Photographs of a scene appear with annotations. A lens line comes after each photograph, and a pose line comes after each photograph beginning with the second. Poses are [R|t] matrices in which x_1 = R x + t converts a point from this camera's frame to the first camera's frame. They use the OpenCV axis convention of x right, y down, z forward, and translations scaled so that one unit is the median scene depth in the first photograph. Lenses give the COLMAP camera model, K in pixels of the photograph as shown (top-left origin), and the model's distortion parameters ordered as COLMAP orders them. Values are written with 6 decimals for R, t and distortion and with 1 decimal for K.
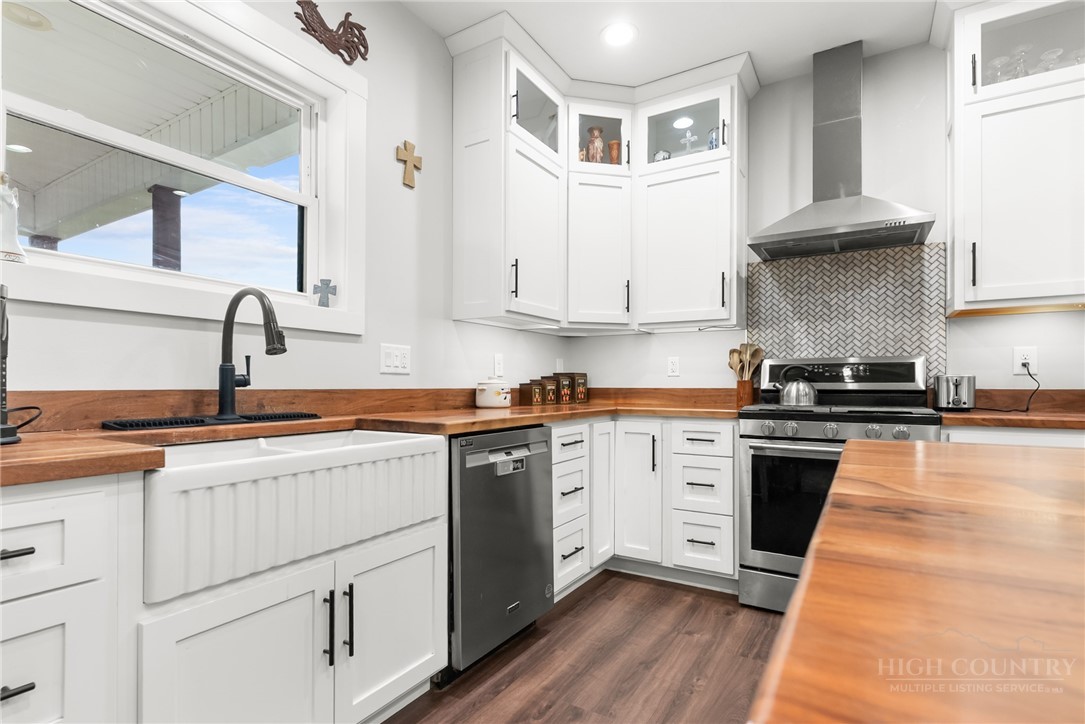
lens RADIAL K [[526.0, 0, 542.4], [0, 526.0, 382.8], [0, 0, 1]] dist [0.001013, 0.000253]
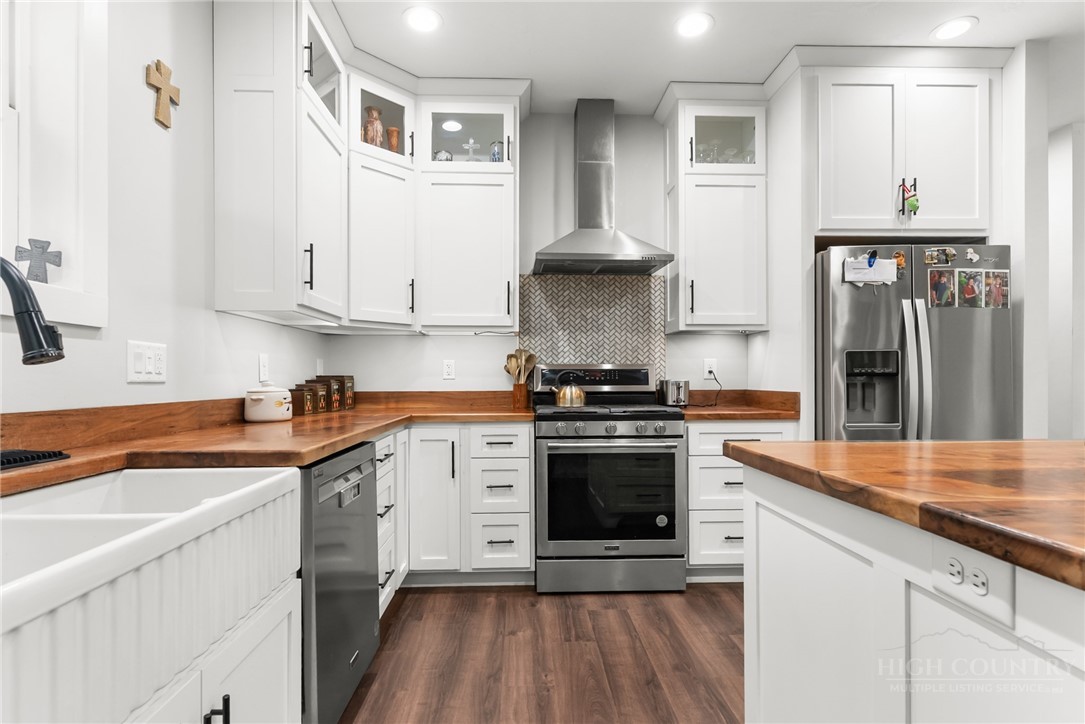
lens RADIAL K [[527.8, 0, 530.9], [0, 527.8, 379.1], [0, 0, 1]] dist [-0.001616, 0.000182]
pose [[0.834627, -0.004810, 0.550794, -0.210126], [0.001974, 0.999982, 0.005742, -0.022112], [-0.550812, -0.003705, 0.834621, 0.098771]]
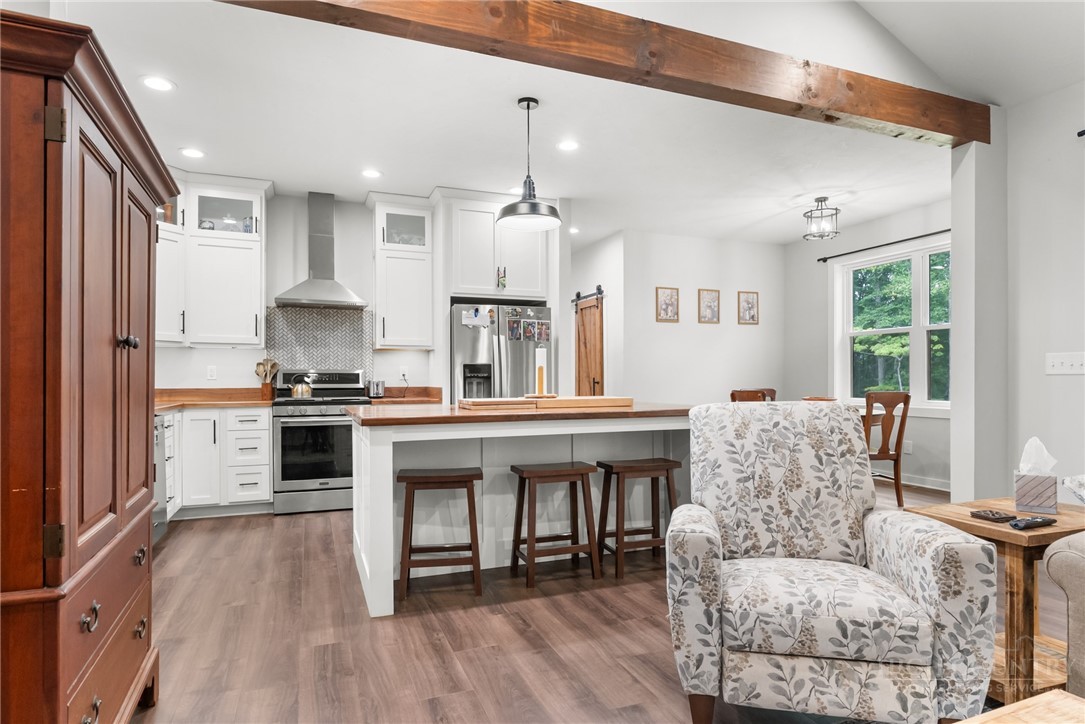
lens RADIAL K [[603.0, 0, 536.9], [0, 603.0, 381.6], [0, 0, 1]] dist [-0.003715, -0.000178]
pose [[0.602201, -0.006488, 0.798318, -0.615515], [-0.000100, 0.999966, 0.008202, -0.025242], [-0.798345, -0.005019, 0.602180, -0.785903]]
